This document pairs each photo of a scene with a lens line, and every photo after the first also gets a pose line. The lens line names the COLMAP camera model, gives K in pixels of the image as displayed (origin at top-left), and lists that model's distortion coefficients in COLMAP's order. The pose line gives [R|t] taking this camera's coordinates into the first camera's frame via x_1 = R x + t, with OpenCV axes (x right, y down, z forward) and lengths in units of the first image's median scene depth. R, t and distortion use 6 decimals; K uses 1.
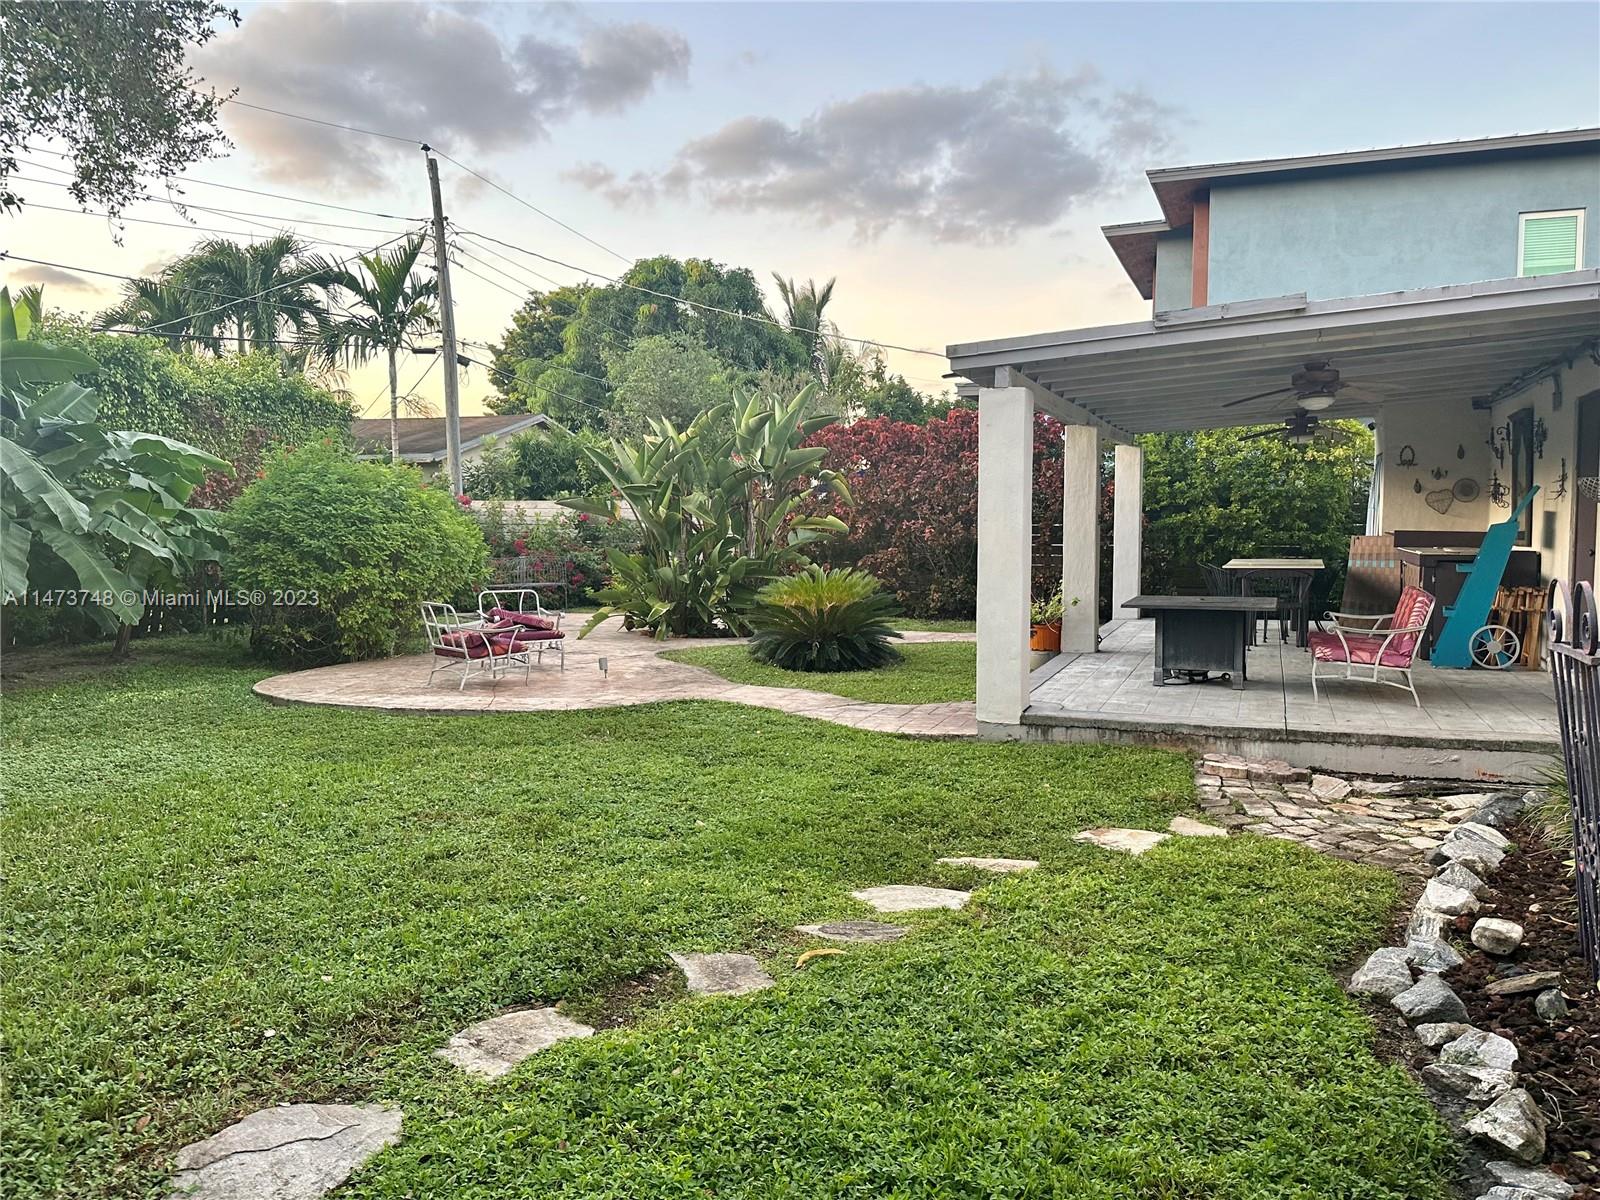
lens RADIAL K [[1224.2, 0, 797.0], [0, 1224.2, 605.2], [0, 0, 1]] dist [0.081537, -0.109707]
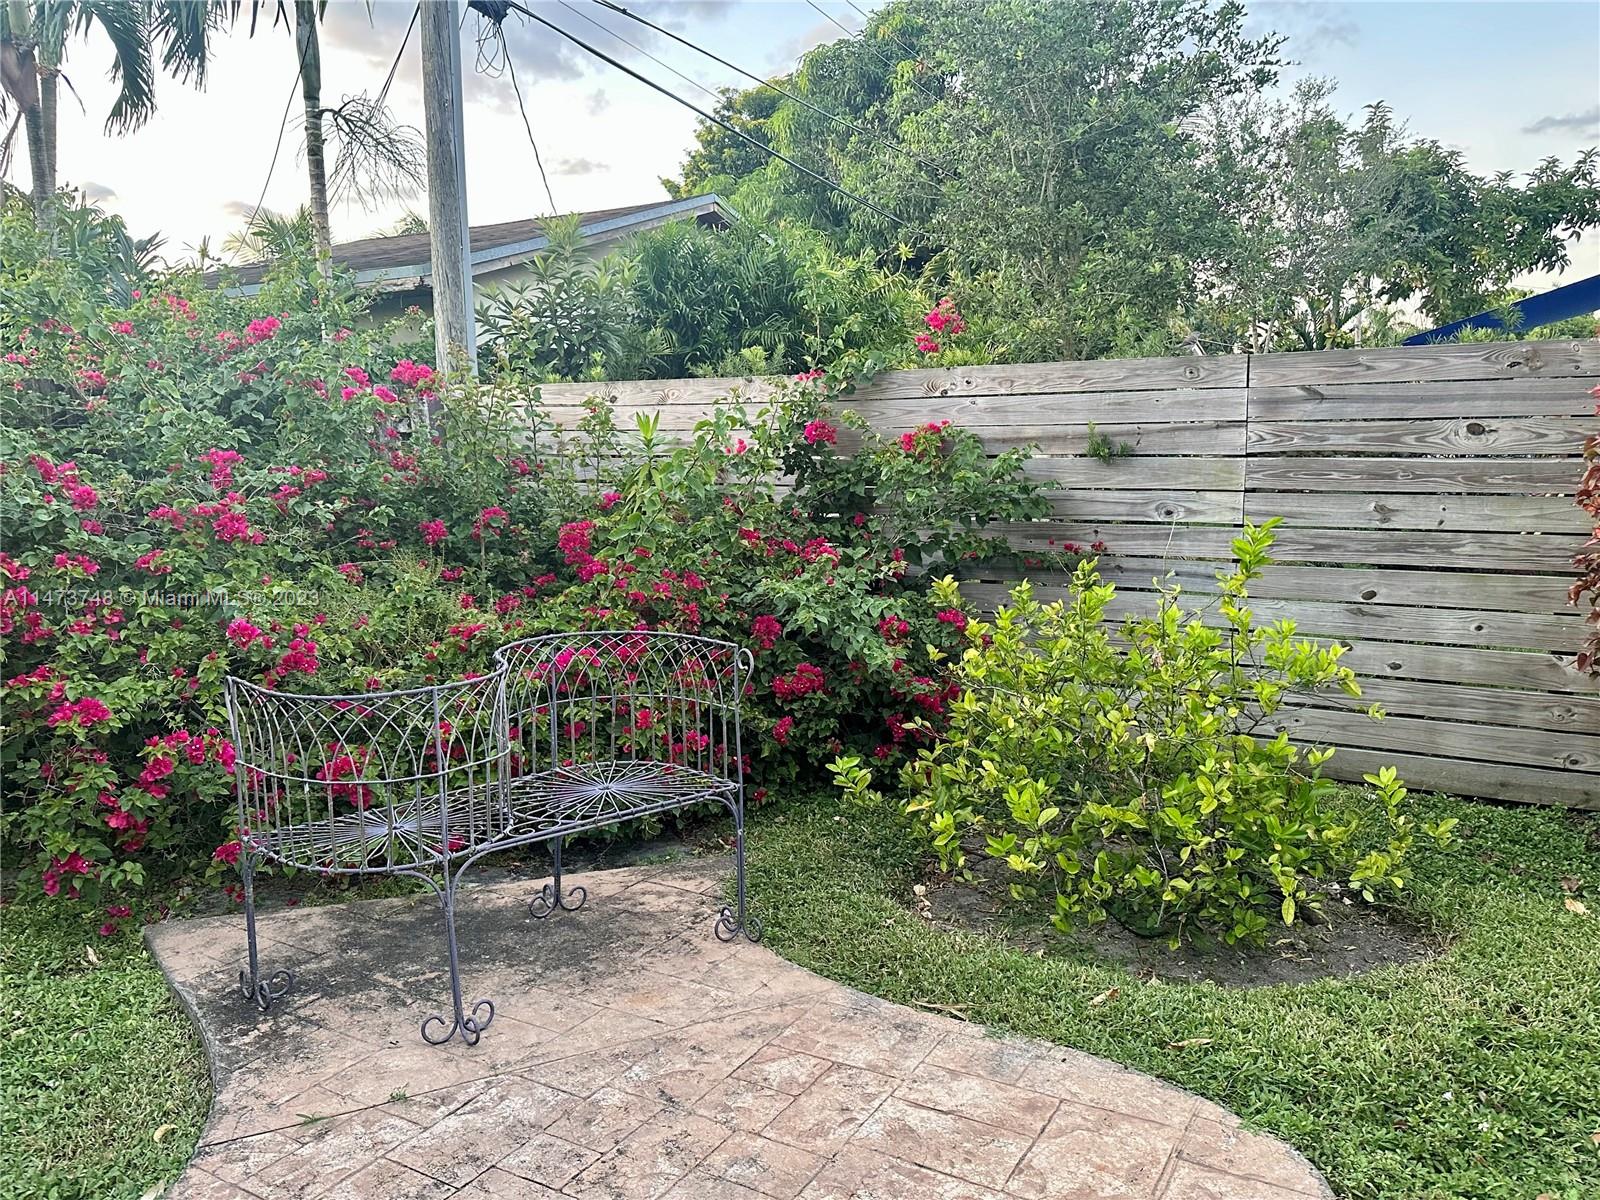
lens RADIAL K [[1224.2, 0, 798.4], [0, 1224.2, 600.4], [0, 0, 1]] dist [0.081537, -0.109707]
pose [[0.986278, 0.015891, -0.164325, -0.269369], [-0.004524, 0.997584, 0.069316, -0.108826], [0.165029, -0.067622, 0.983968, 1.486366]]
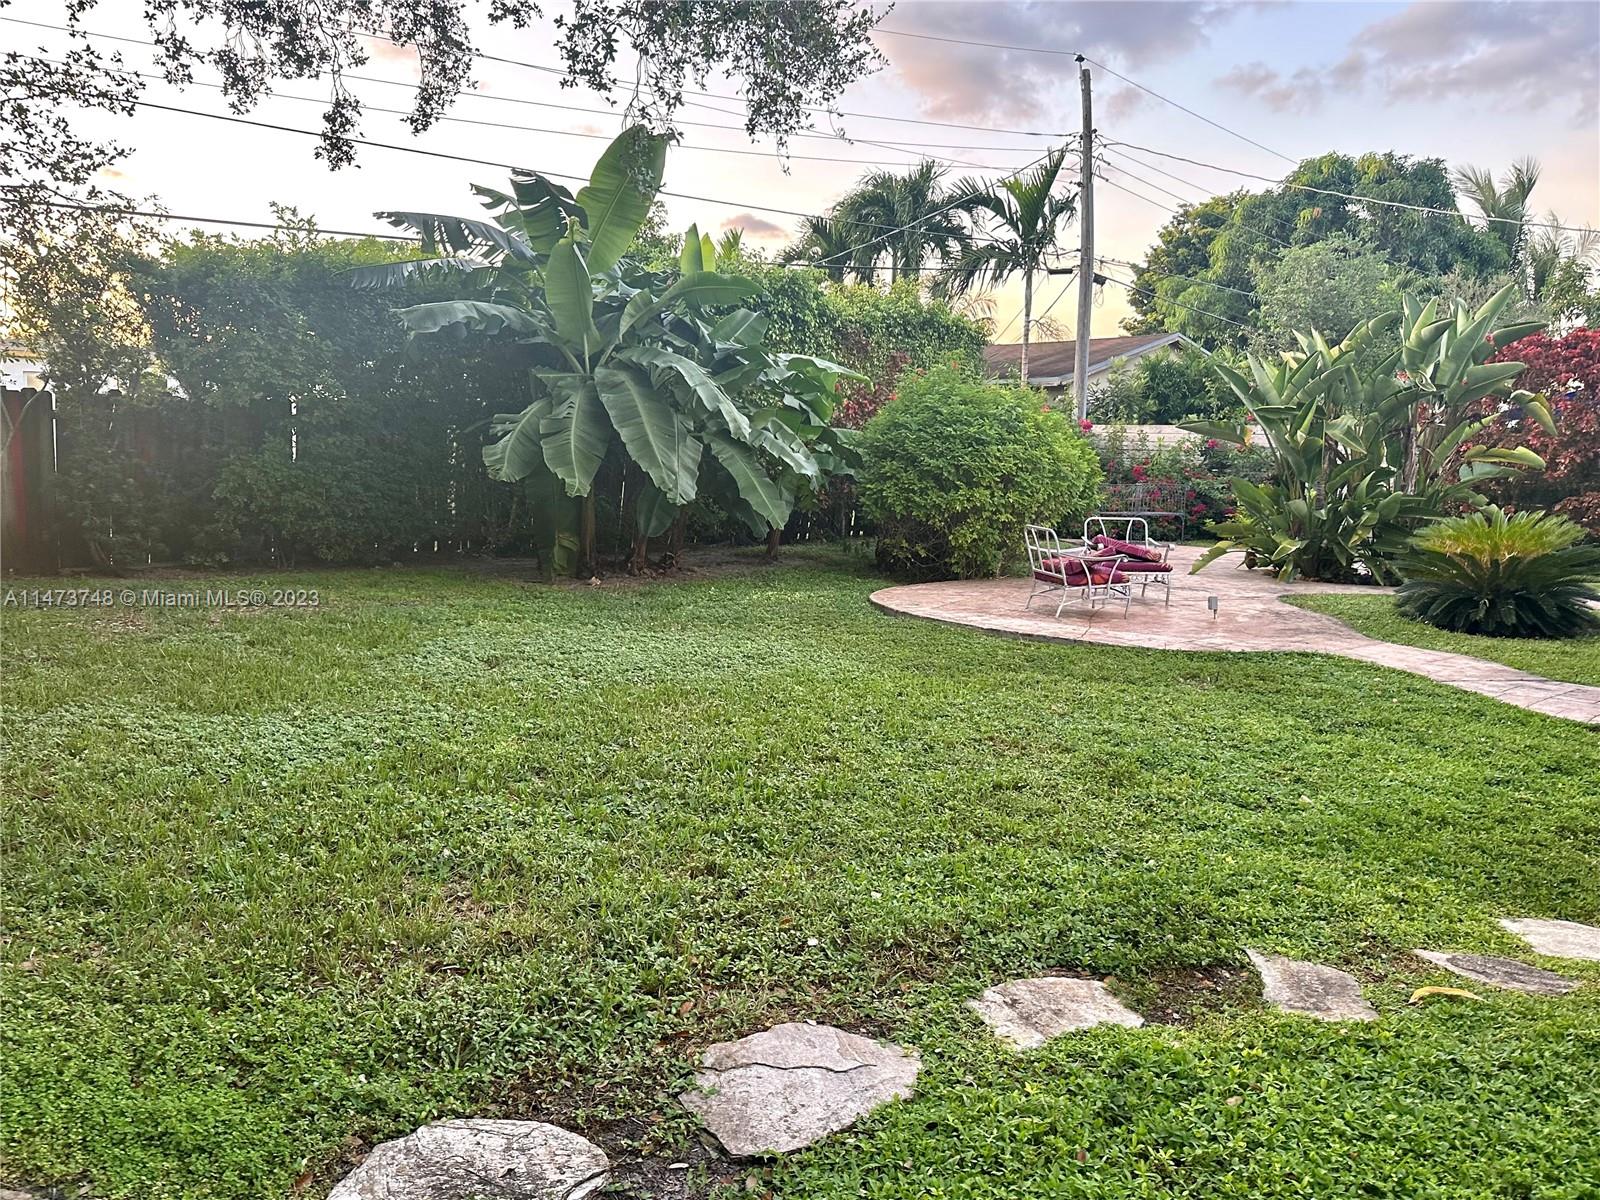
lens RADIAL K [[1224.2, 0, 795.5], [0, 1224.2, 601.8], [0, 0, 1]] dist [0.081537, -0.109707]
pose [[0.877432, 0.086591, -0.471821, 0.003531], [-0.060059, 0.995664, 0.071040, 0.000337], [0.475926, -0.033996, 0.878828, 0.050968]]
